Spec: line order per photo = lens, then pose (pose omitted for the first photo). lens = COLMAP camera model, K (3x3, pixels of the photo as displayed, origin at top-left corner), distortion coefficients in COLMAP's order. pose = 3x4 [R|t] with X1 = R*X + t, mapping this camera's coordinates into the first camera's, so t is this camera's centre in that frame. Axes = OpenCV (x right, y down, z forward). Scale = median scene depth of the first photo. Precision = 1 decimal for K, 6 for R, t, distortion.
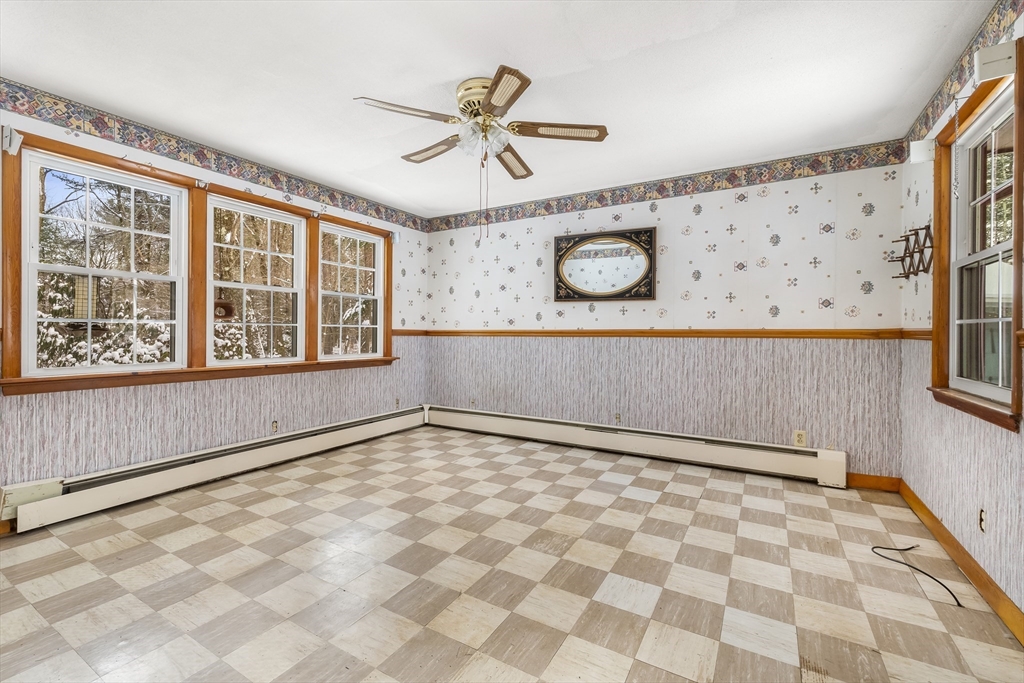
lens RADIAL K [[437.4, 0, 517.4], [0, 437.4, 332.5], [0, 0, 1]] dist [-0.000005, 0.000822]
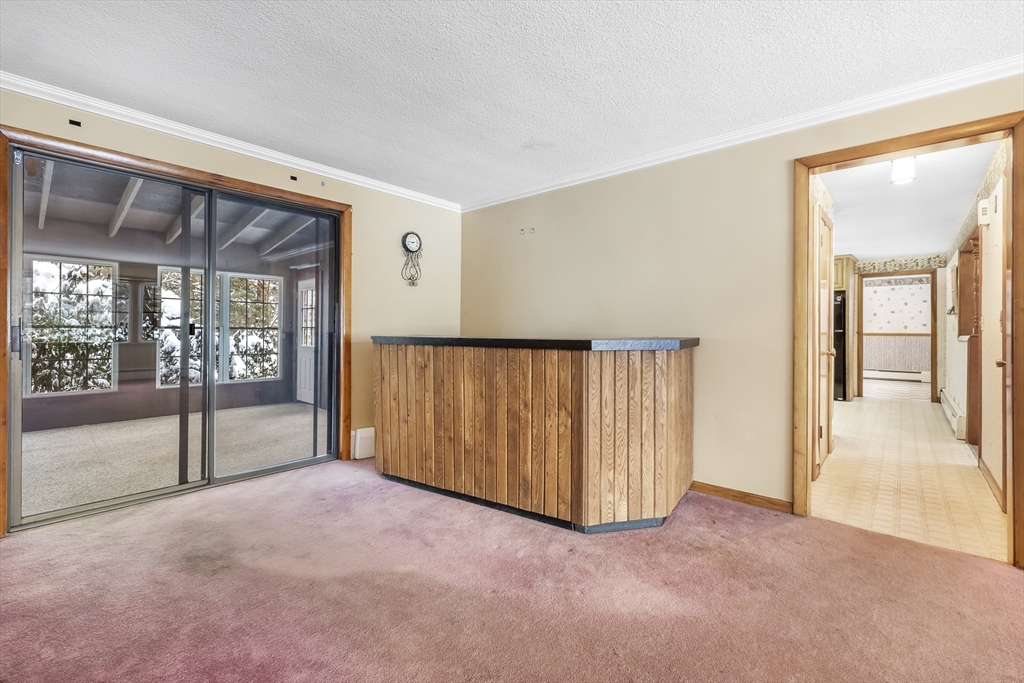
lens RADIAL K [[437.4, 0, 512.9], [0, 437.4, 330.8], [0, 0, 1]] dist [-0.000005, 0.000822]
pose [[0.978861, 0.002884, -0.204508, -1.498420], [-0.003308, 0.999993, -0.001732, -0.009049], [0.204502, 0.002372, 0.978863, -2.599569]]
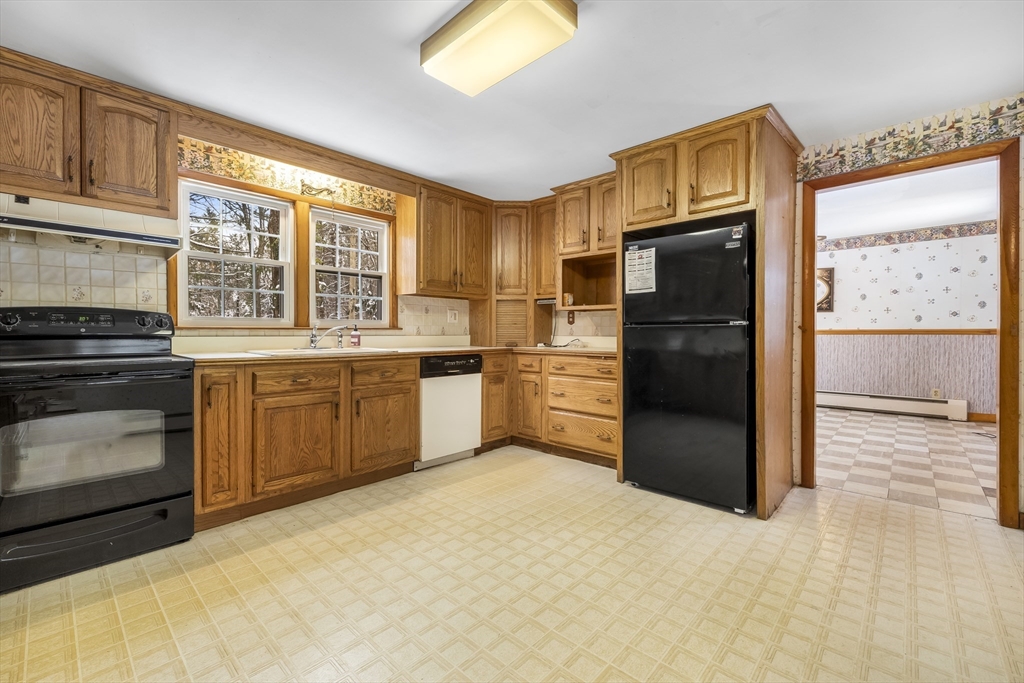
lens RADIAL K [[437.4, 0, 513.7], [0, 437.4, 337.4], [0, 0, 1]] dist [-0.000005, 0.000822]
pose [[0.977085, -0.004658, -0.212797, -0.585707], [0.007100, 0.999917, 0.010713, -0.005182], [0.212730, -0.011979, 0.977038, -0.993274]]
